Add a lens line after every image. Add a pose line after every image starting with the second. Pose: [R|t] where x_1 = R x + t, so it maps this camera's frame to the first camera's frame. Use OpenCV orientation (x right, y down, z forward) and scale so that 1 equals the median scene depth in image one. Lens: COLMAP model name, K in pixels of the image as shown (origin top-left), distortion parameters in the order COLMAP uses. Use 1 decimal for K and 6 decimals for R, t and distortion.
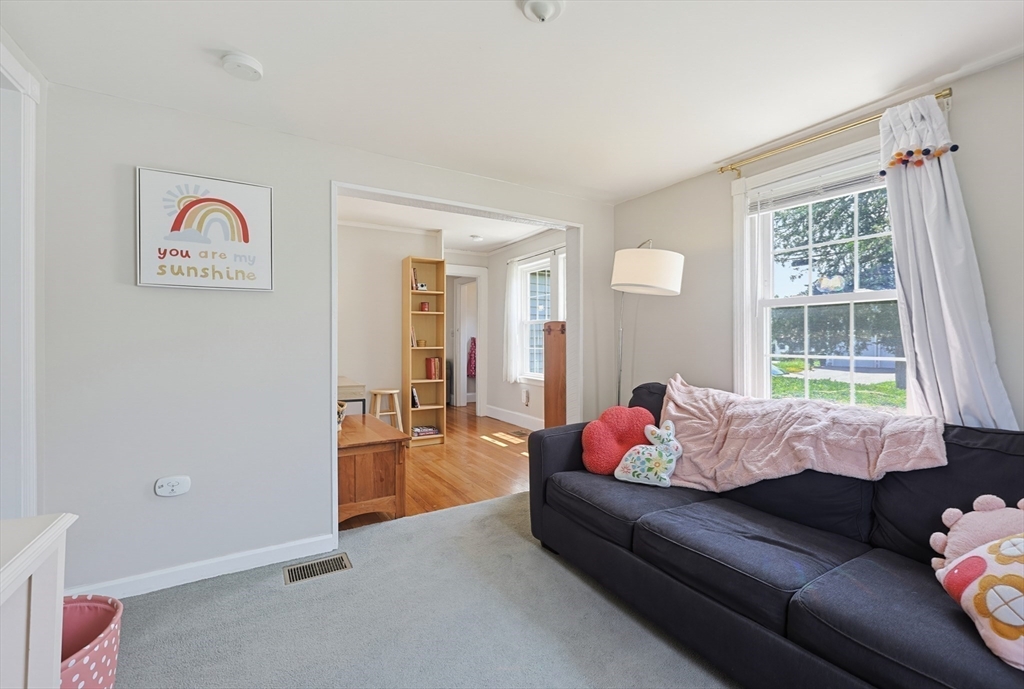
lens RADIAL K [[440.5, 0, 521.5], [0, 440.5, 340.9], [0, 0, 1]] dist [-0.008443, 0.000737]
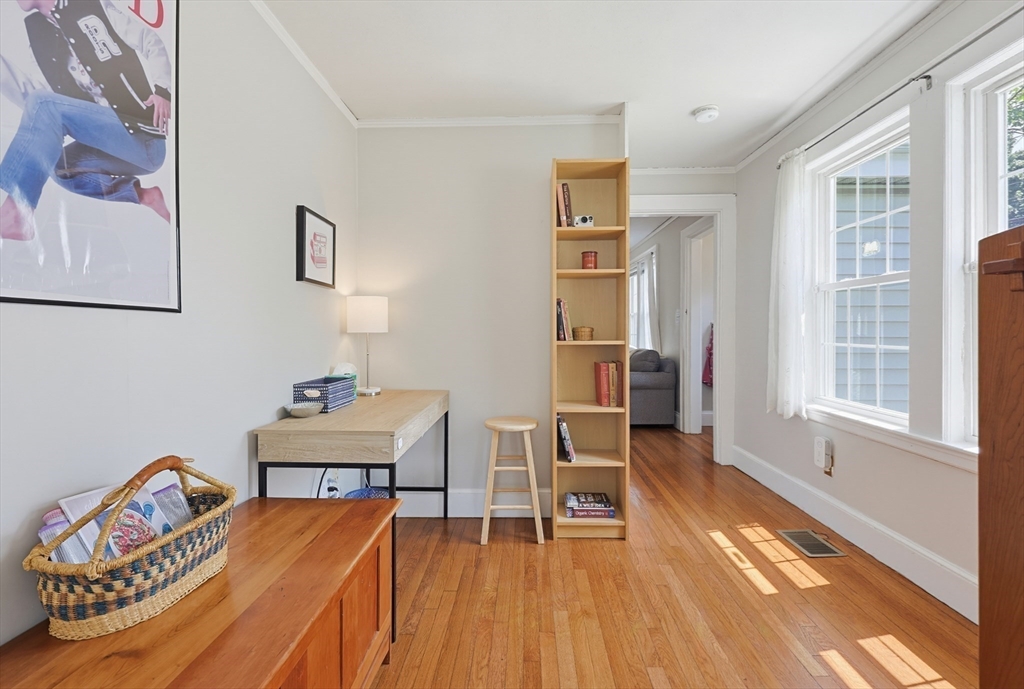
lens RADIAL K [[440.5, 0, 518.2], [0, 440.5, 338.9], [0, 0, 1]] dist [-0.008443, 0.000737]
pose [[0.847005, 0.004462, -0.531566, -0.019901], [0.004732, 0.999862, 0.015933, 0.003270], [0.531564, -0.016010, 0.846867, 0.524819]]
